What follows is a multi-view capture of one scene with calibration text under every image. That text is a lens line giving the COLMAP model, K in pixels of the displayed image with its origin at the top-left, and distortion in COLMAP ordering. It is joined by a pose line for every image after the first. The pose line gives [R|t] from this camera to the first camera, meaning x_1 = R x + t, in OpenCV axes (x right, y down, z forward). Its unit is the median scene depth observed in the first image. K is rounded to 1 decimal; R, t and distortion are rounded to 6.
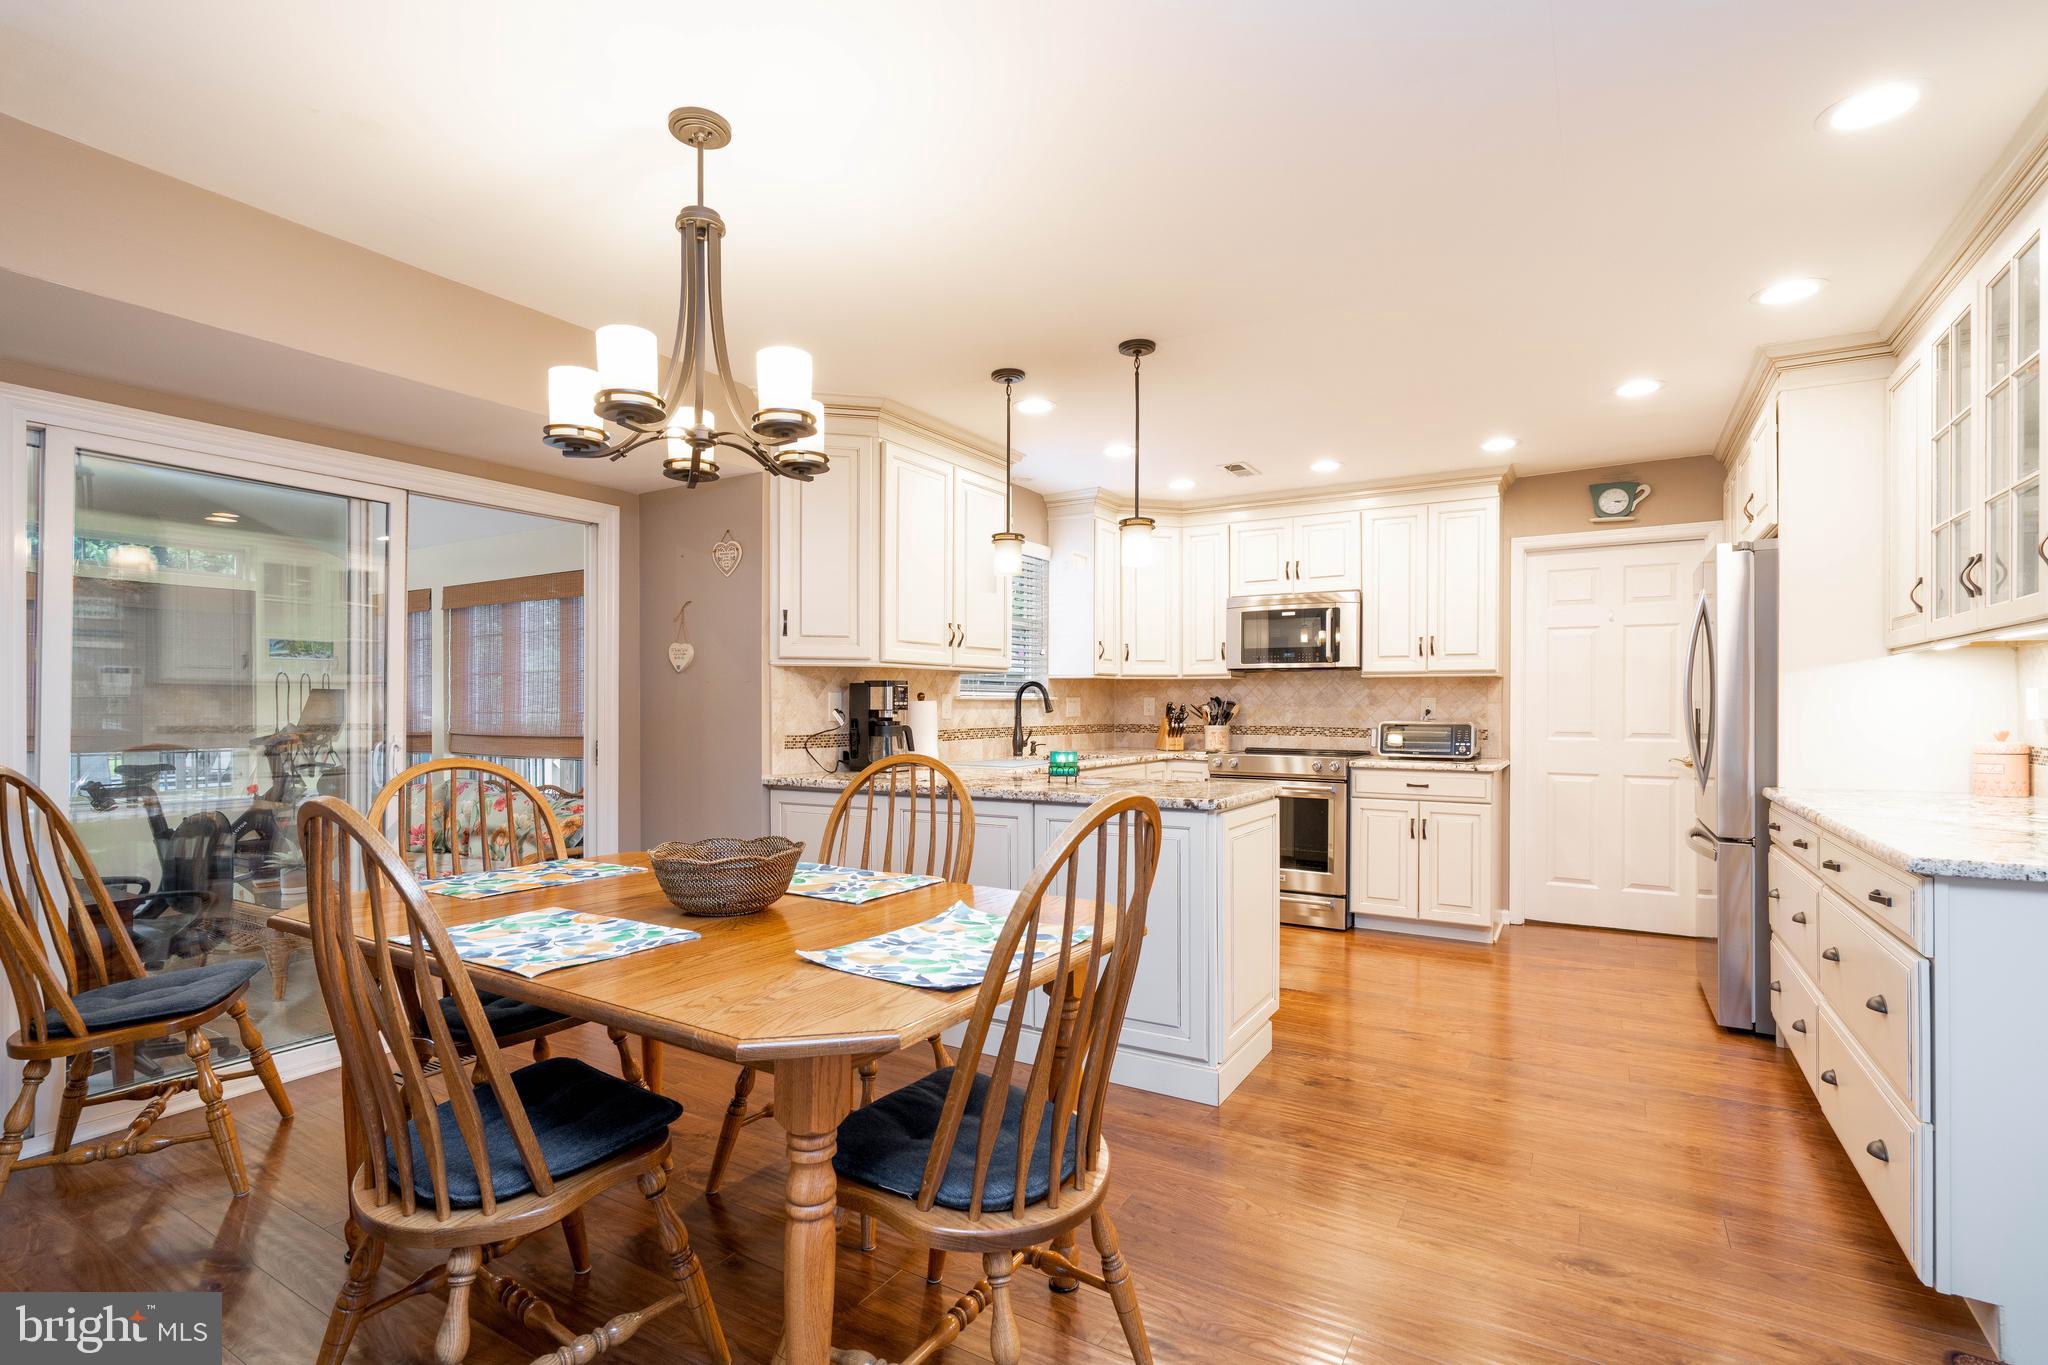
lens RADIAL K [[941.1, 0, 1014.1], [0, 941.1, 706.6], [0, 0, 1]] dist [-0.010201, 0.005043]
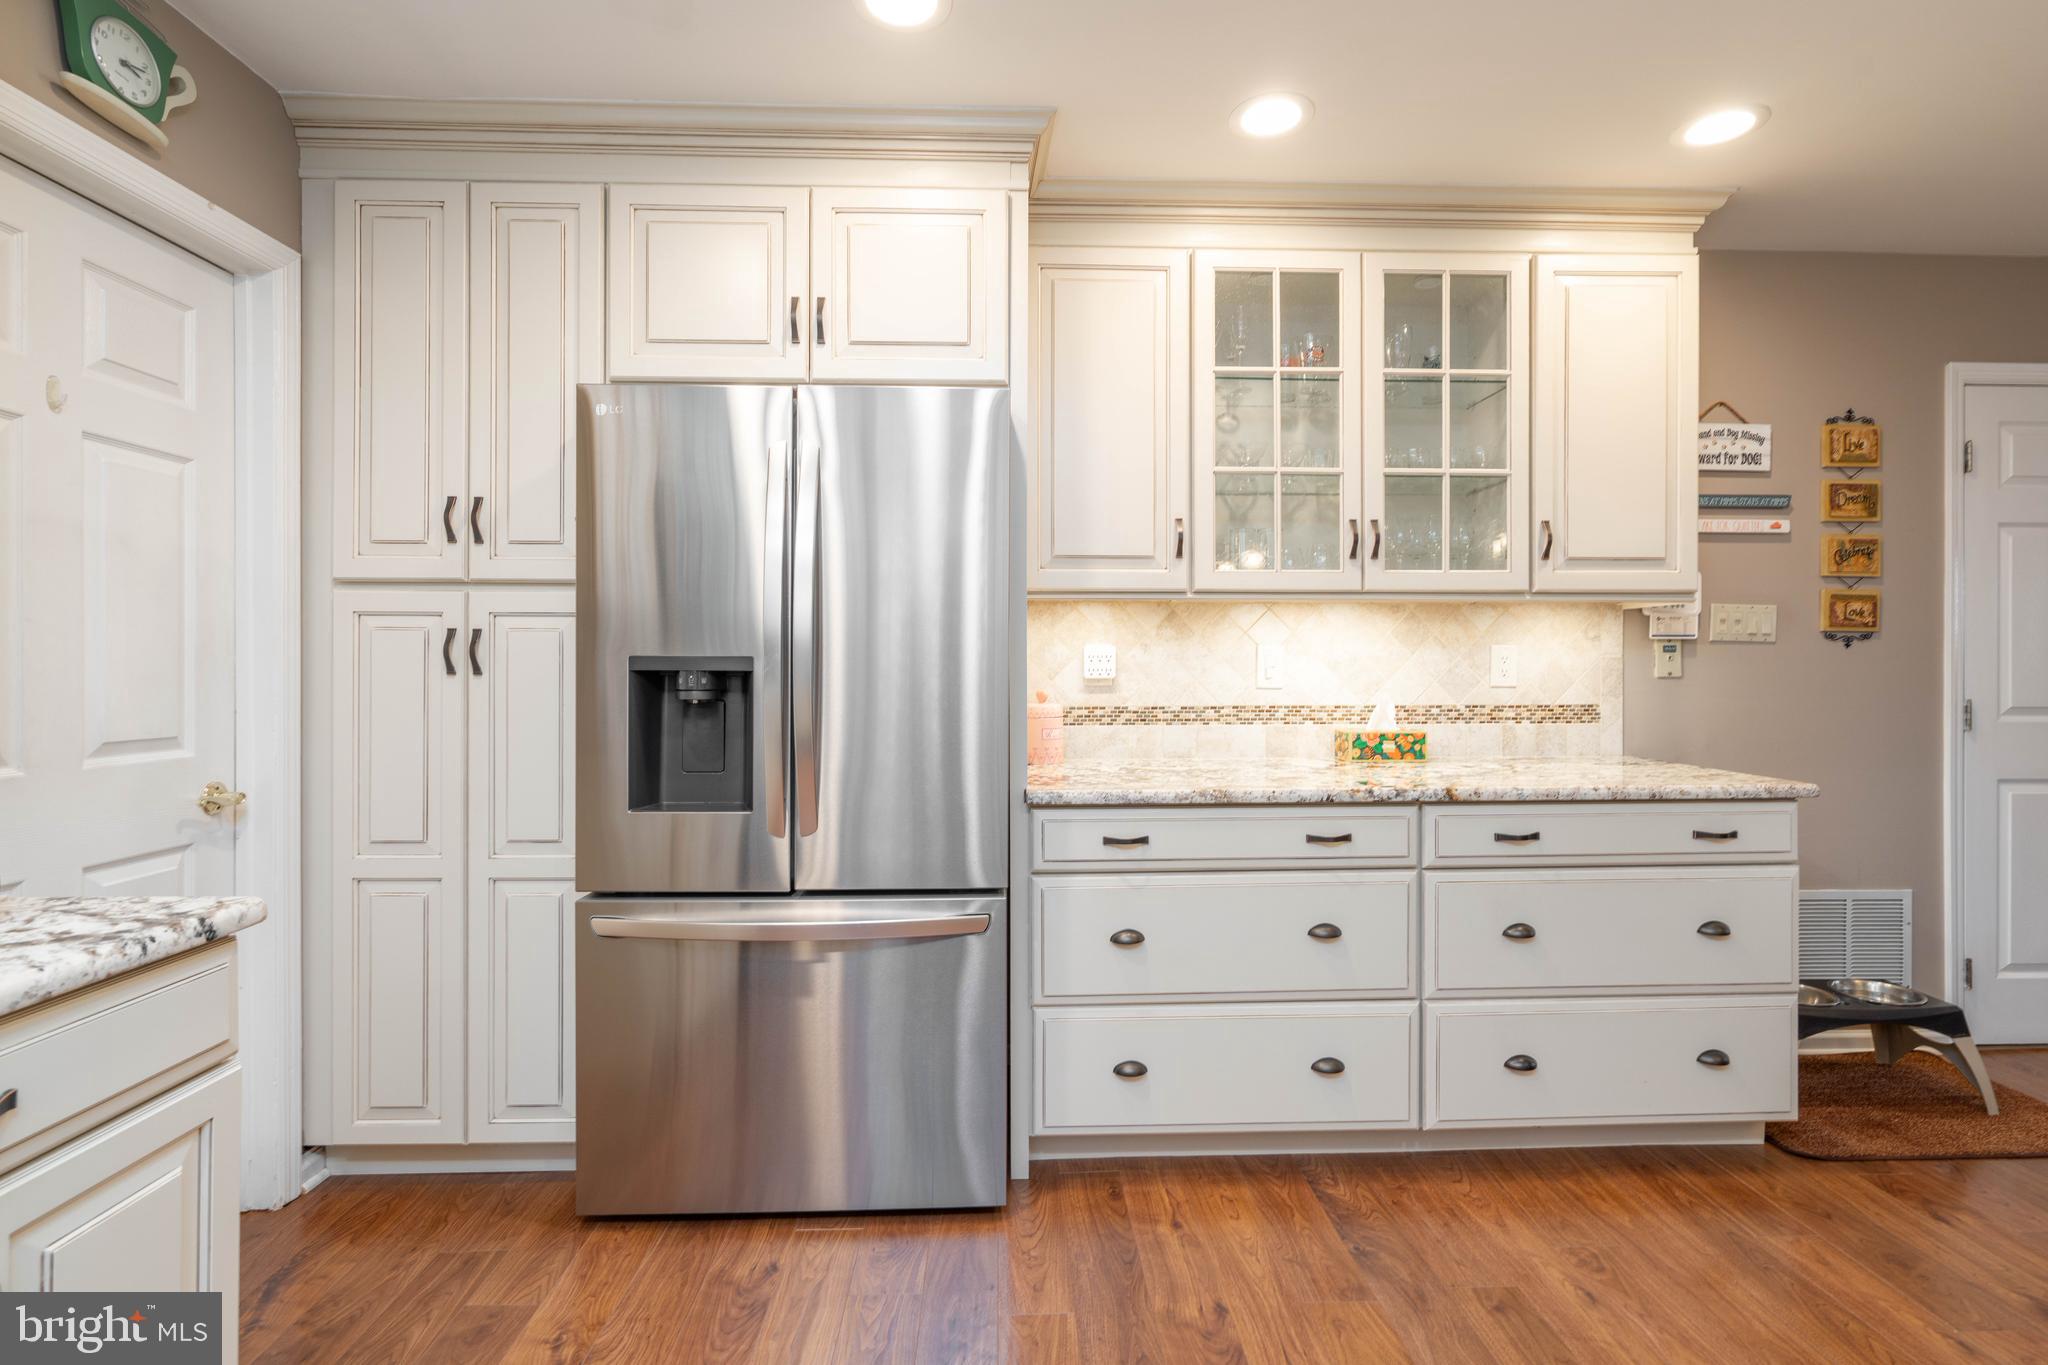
lens RADIAL K [[941.1, 0, 1035.9], [0, 941.1, 668.3], [0, 0, 1]] dist [-0.010201, 0.005043]
pose [[-0.555593, -0.003199, 0.831448, 0.168484], [-0.000982, 0.999994, 0.003191, -0.001123], [-0.831454, 0.000957, -0.555593, 0.889097]]
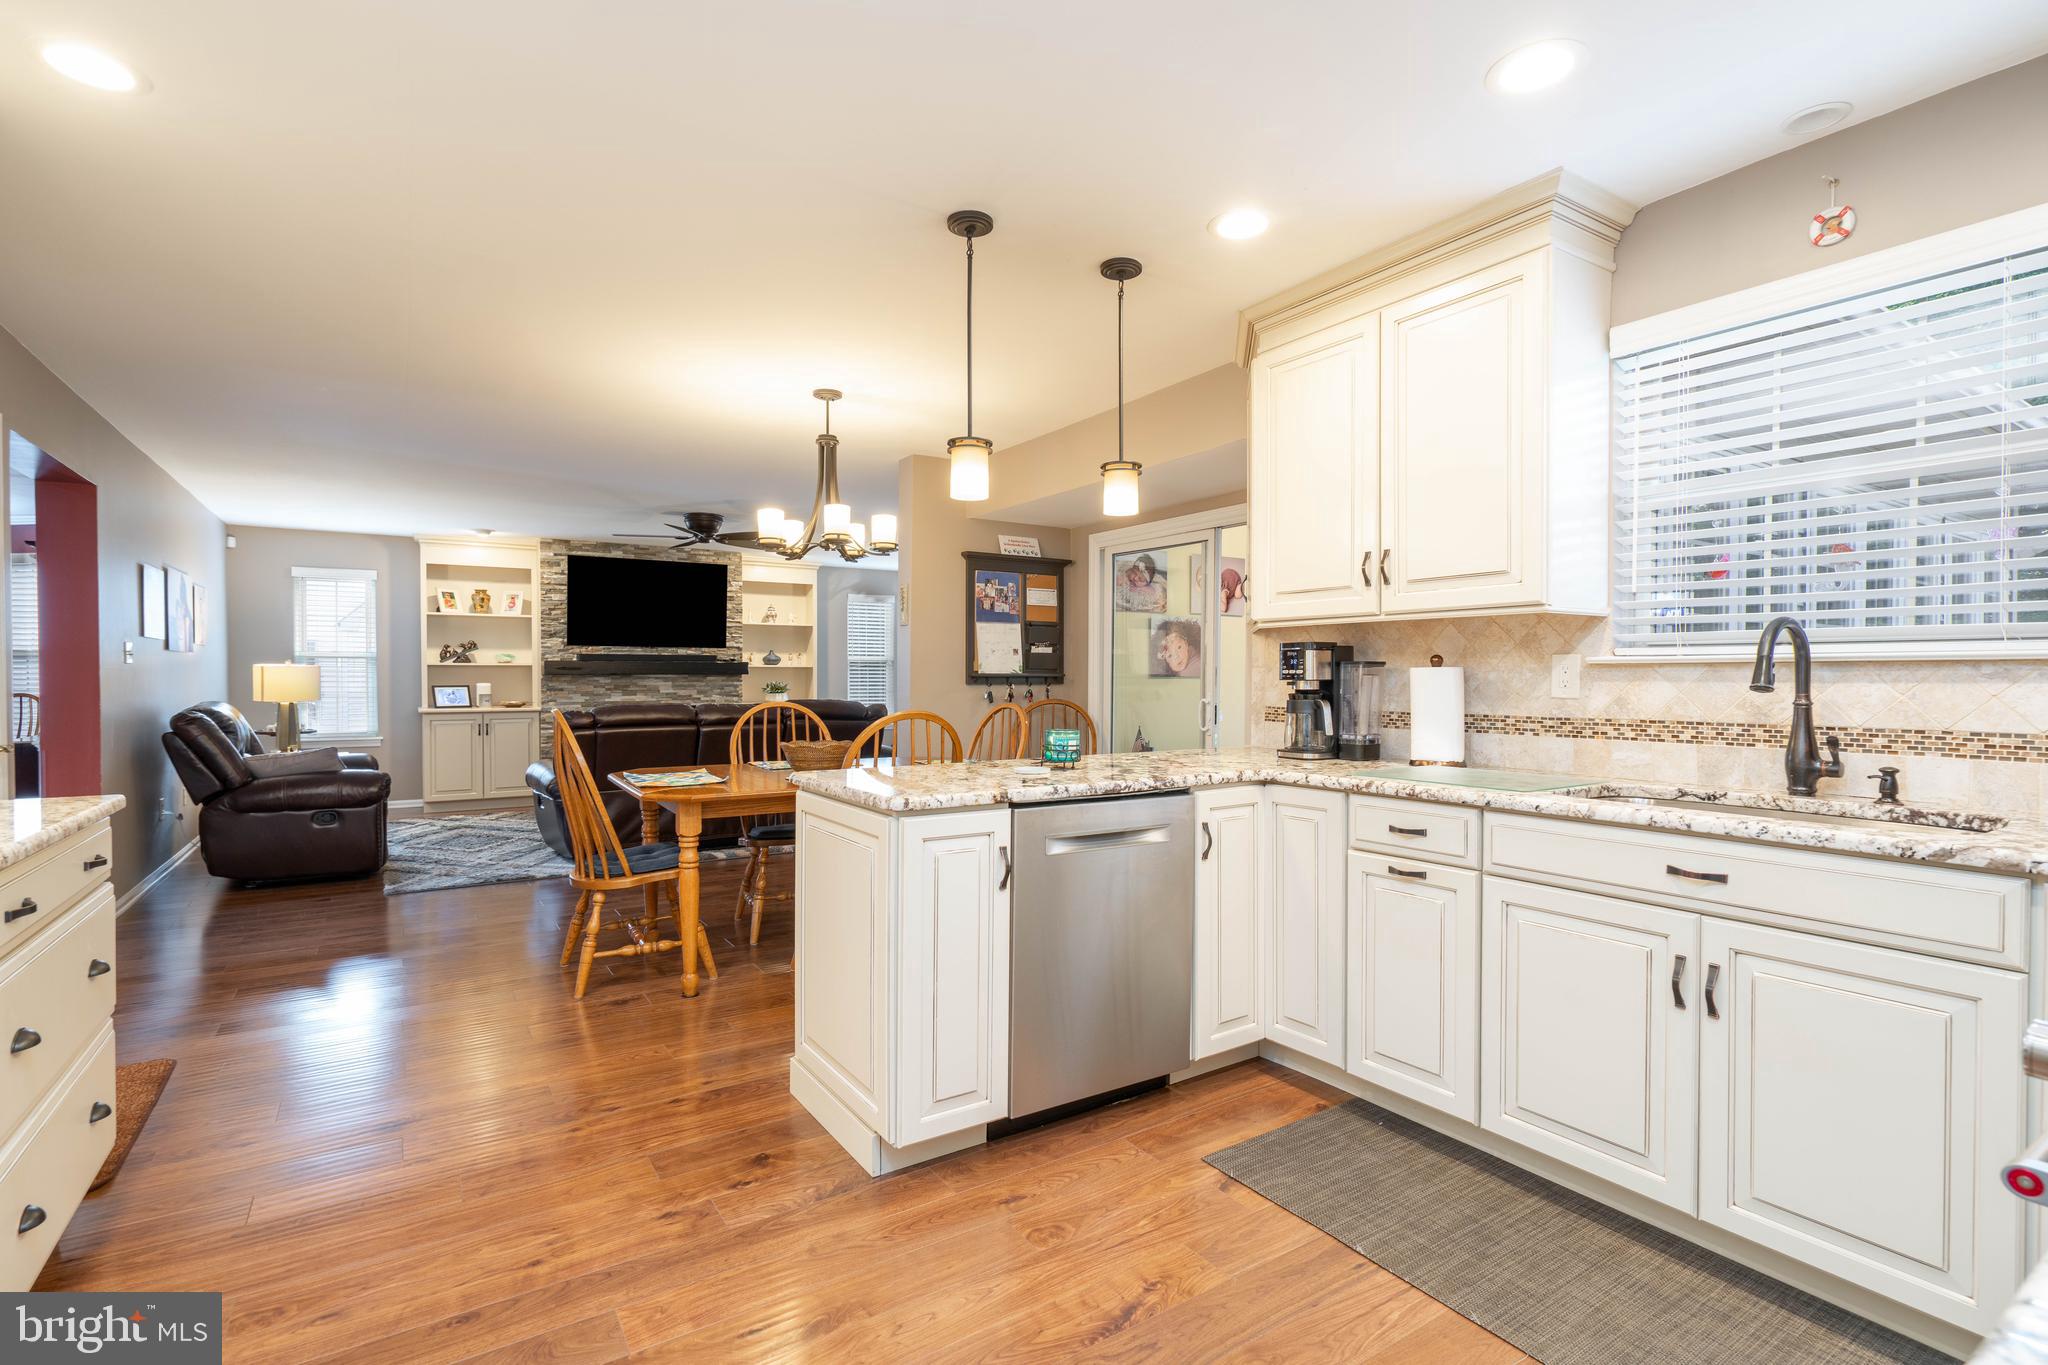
lens RADIAL K [[941.1, 0, 1023.3], [0, 941.1, 691.0], [0, 0, 1]] dist [-0.010201, 0.005043]
pose [[-0.425374, 0.013890, -0.904911, 0.543776], [-0.002415, 0.999861, 0.016482, 0.000321], [0.905014, 0.009196, -0.425281, 0.894429]]
